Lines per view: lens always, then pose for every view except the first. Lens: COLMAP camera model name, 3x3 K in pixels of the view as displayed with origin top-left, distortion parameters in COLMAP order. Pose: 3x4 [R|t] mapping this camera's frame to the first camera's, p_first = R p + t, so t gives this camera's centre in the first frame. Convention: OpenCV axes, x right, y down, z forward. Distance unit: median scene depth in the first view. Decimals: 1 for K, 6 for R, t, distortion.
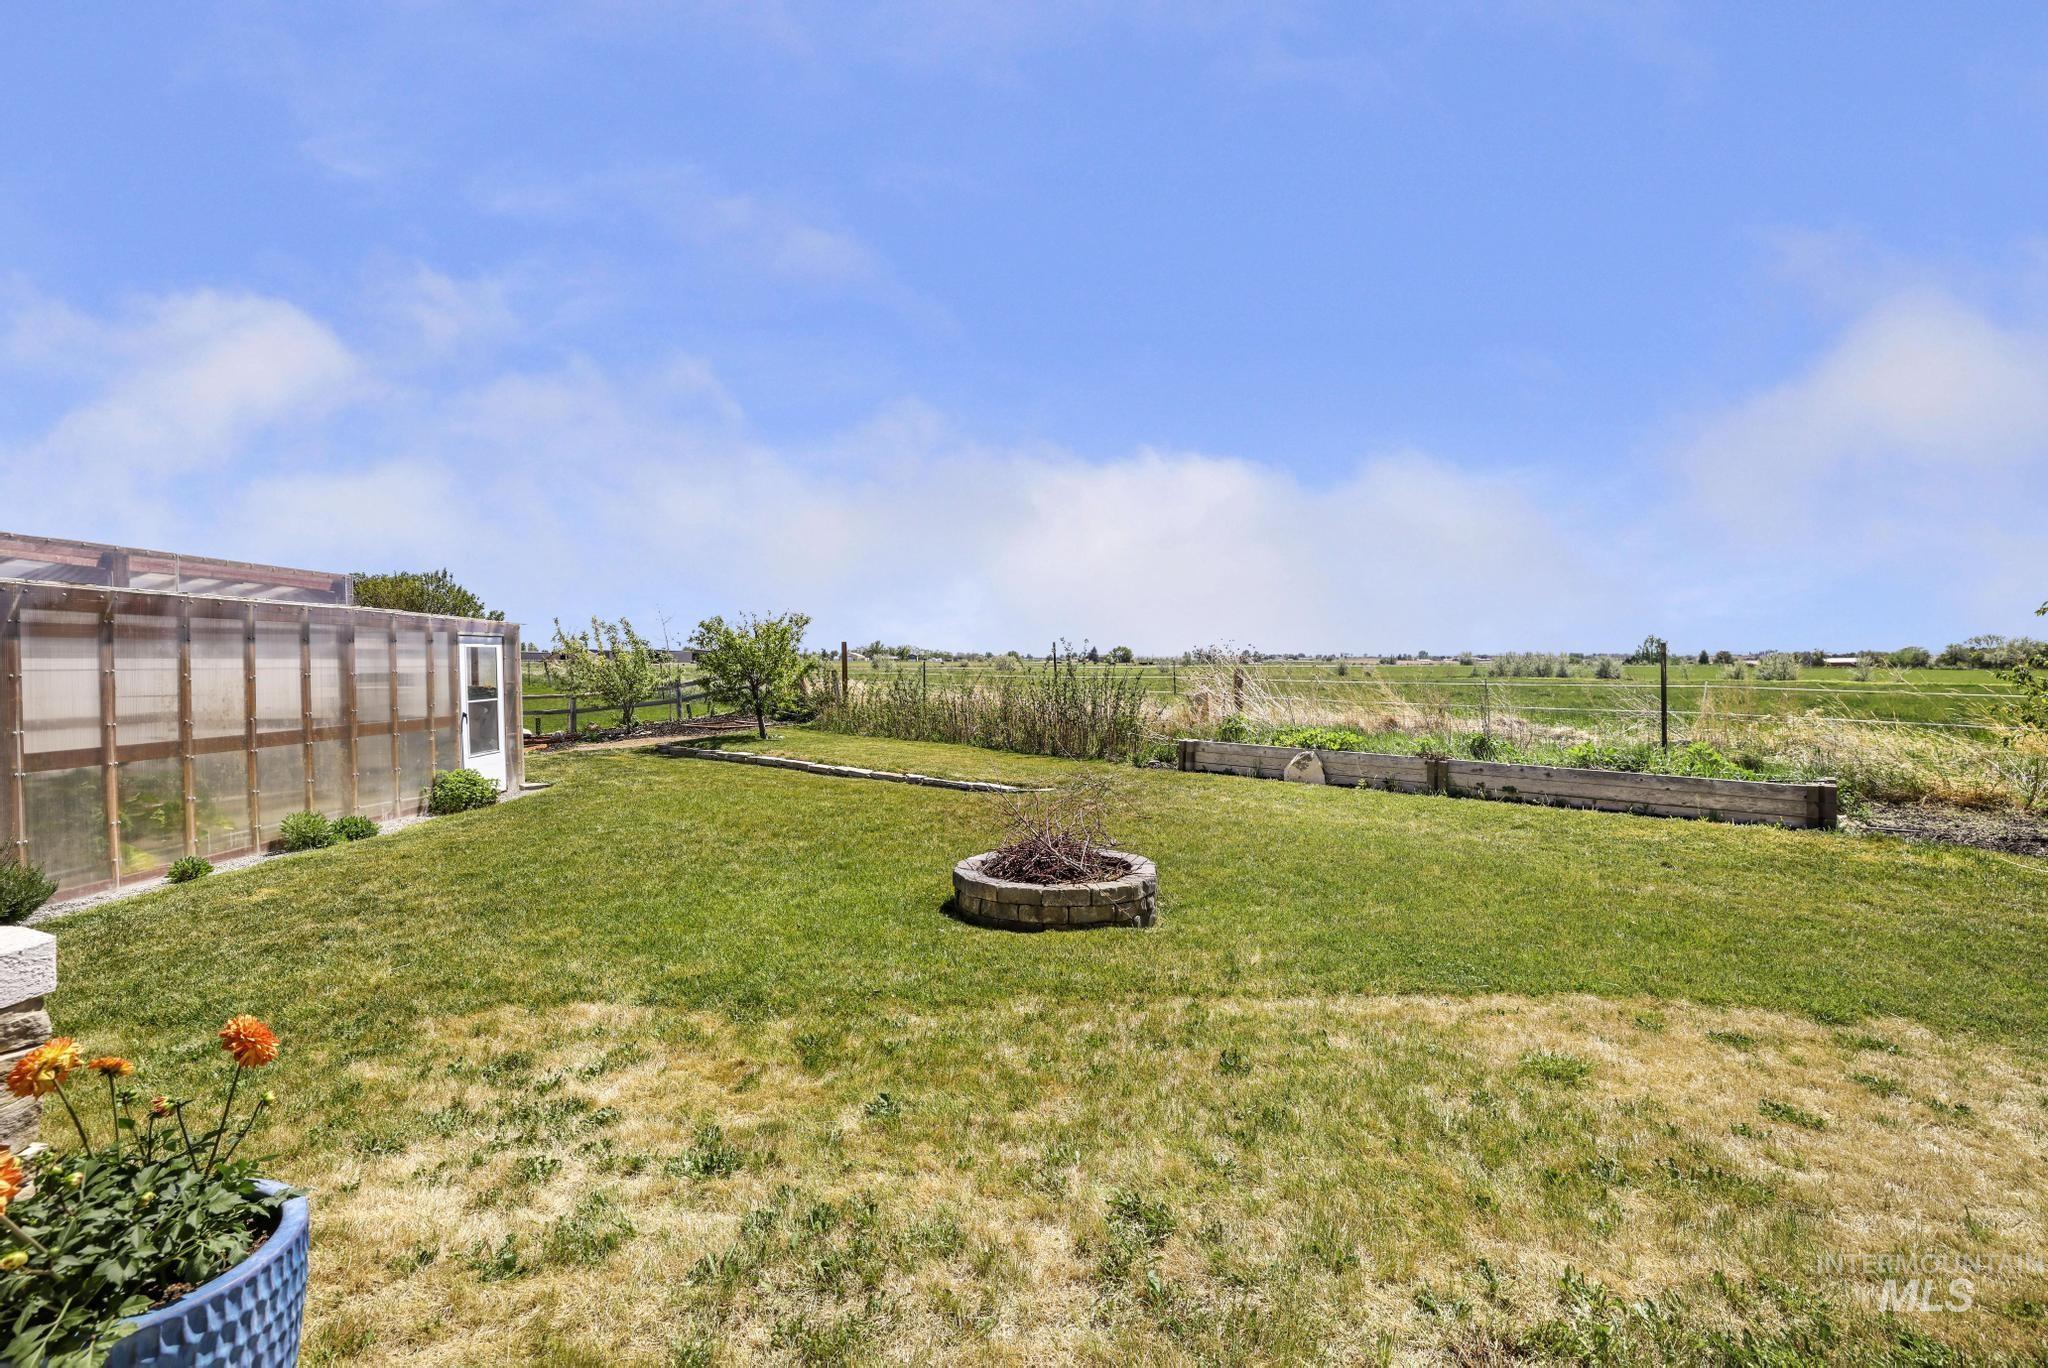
lens RADIAL K [[896.2, 0, 1016.6], [0, 896.2, 678.8], [0, 0, 1]] dist [-0.047076, 0.018017]
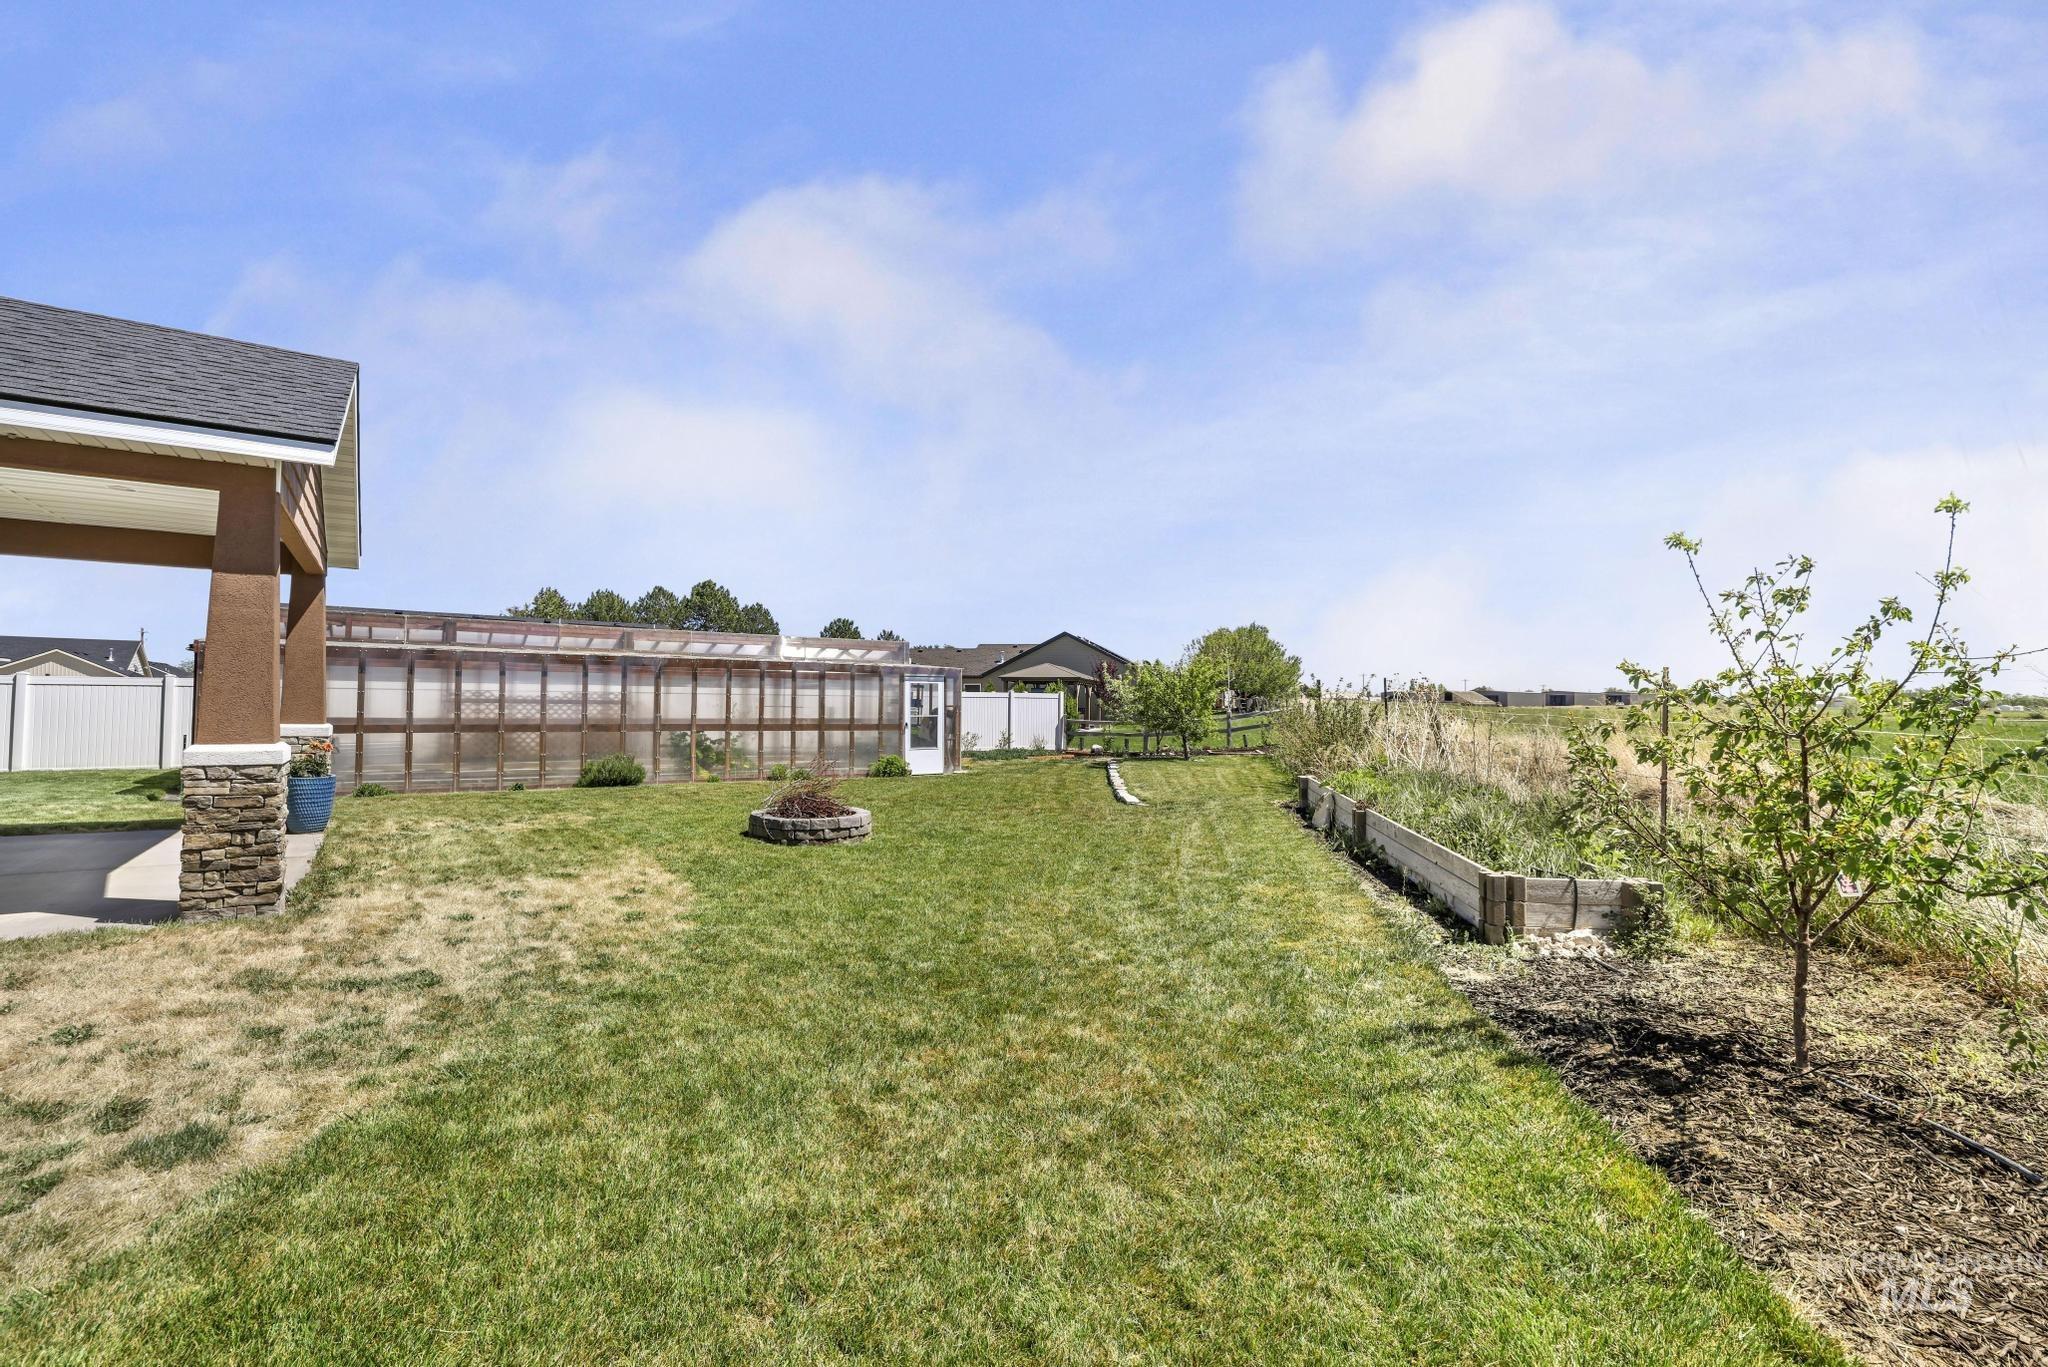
lens RADIAL K [[896.2, 0, 1016.6], [0, 896.2, 678.3], [0, 0, 1]] dist [-0.047076, 0.018017]
pose [[0.571695, -0.005956, -0.820445, 0.665210], [-0.031216, 0.999092, -0.029004, -0.001733], [0.819872, 0.042193, 0.570990, 0.151379]]
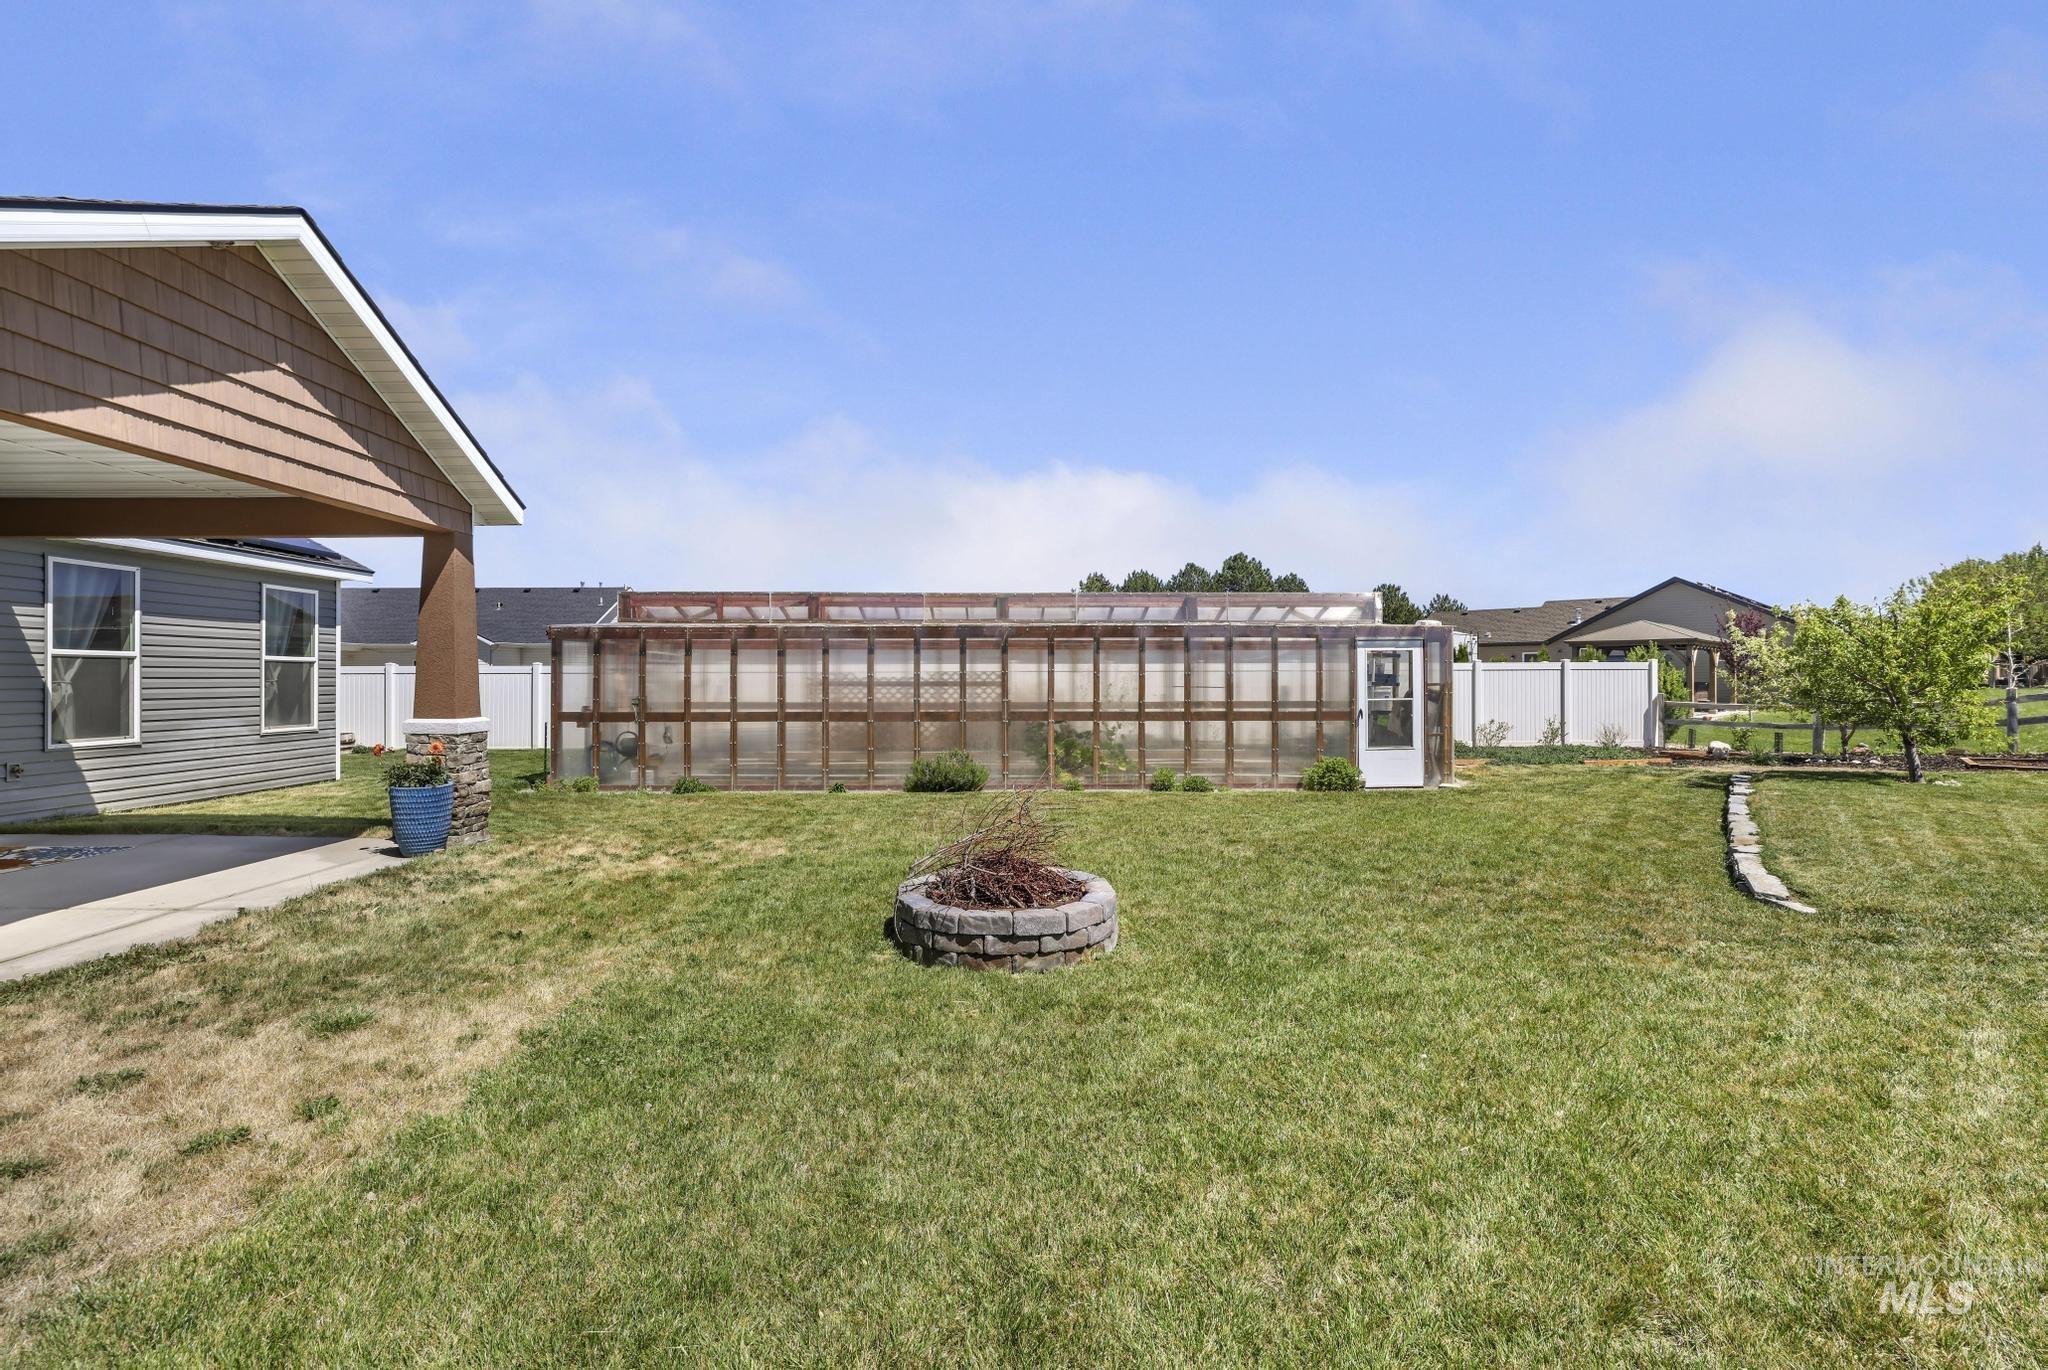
lens RADIAL K [[916.0, 0, 1029.8], [0, 916.0, 677.6], [0, 0, 1]] dist [-0.048334, 0.019707]
pose [[0.024912, 0.011046, -0.999629, 0.392718], [-0.015475, 0.999823, 0.010663, -0.005761], [0.999570, 0.015203, 0.025079, 0.415095]]
